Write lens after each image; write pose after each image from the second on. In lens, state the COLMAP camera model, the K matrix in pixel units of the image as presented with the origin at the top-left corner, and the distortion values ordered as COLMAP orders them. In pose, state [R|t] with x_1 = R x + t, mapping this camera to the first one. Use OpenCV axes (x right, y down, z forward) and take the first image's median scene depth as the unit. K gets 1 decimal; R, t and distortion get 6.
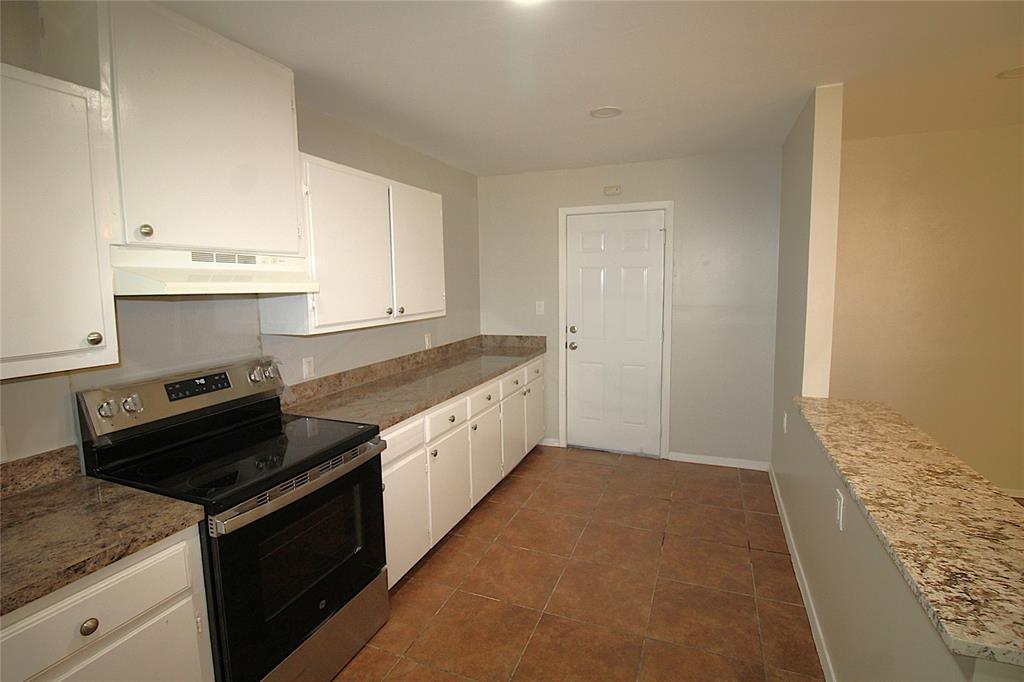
lens RADIAL K [[473.9, 0, 515.2], [0, 473.9, 326.6], [0, 0, 1]] dist [-0.000777, -0.014216]
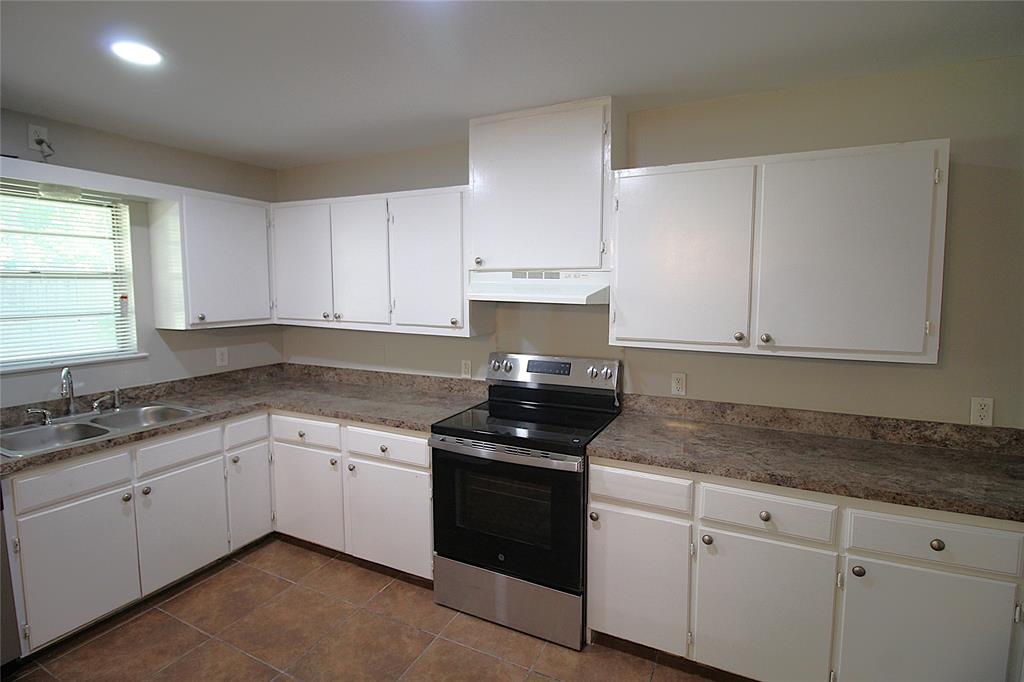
lens RADIAL K [[493.2, 0, 513.9], [0, 493.2, 327.1], [0, 0, 1]] dist [0.000844, -0.014047]
pose [[-0.072133, 0.099746, -0.992395, 0.706161], [-0.098663, 0.989393, 0.106616, -0.126389], [0.992503, 0.105603, -0.061526, 0.925544]]
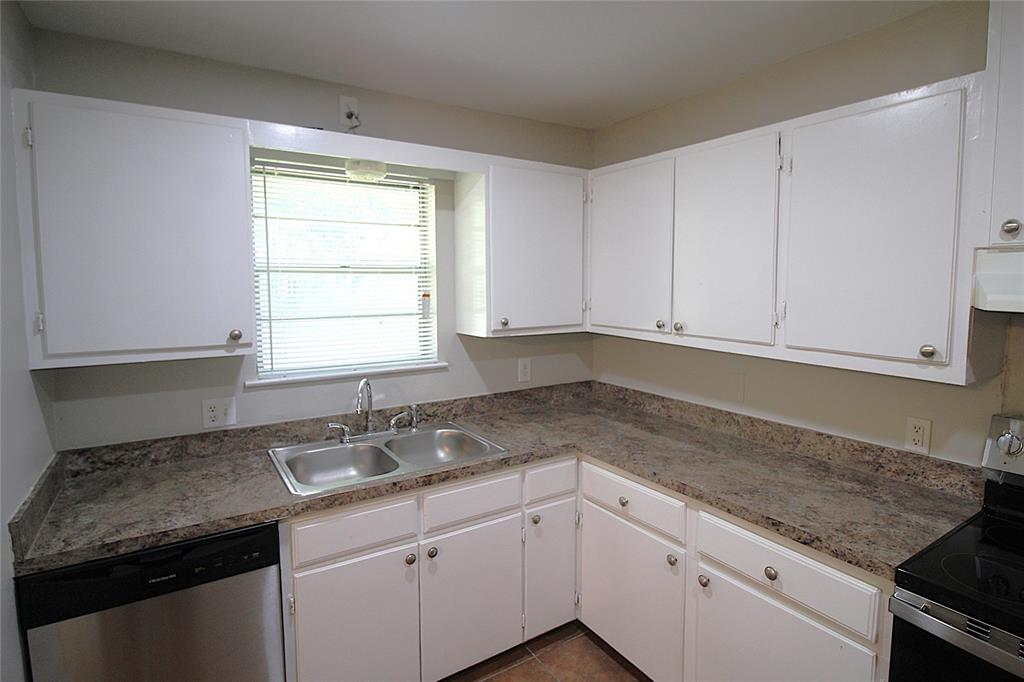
lens RADIAL K [[530.7, 0, 512.0], [0, 530.7, 324.1], [0, 0, 1]] dist [-0.014604, -0.000936]
pose [[-0.584897, 0.084625, -0.806681, 0.297189], [-0.067296, 0.986050, 0.152236, -0.090538], [0.808311, 0.143329, -0.571043, 0.625578]]
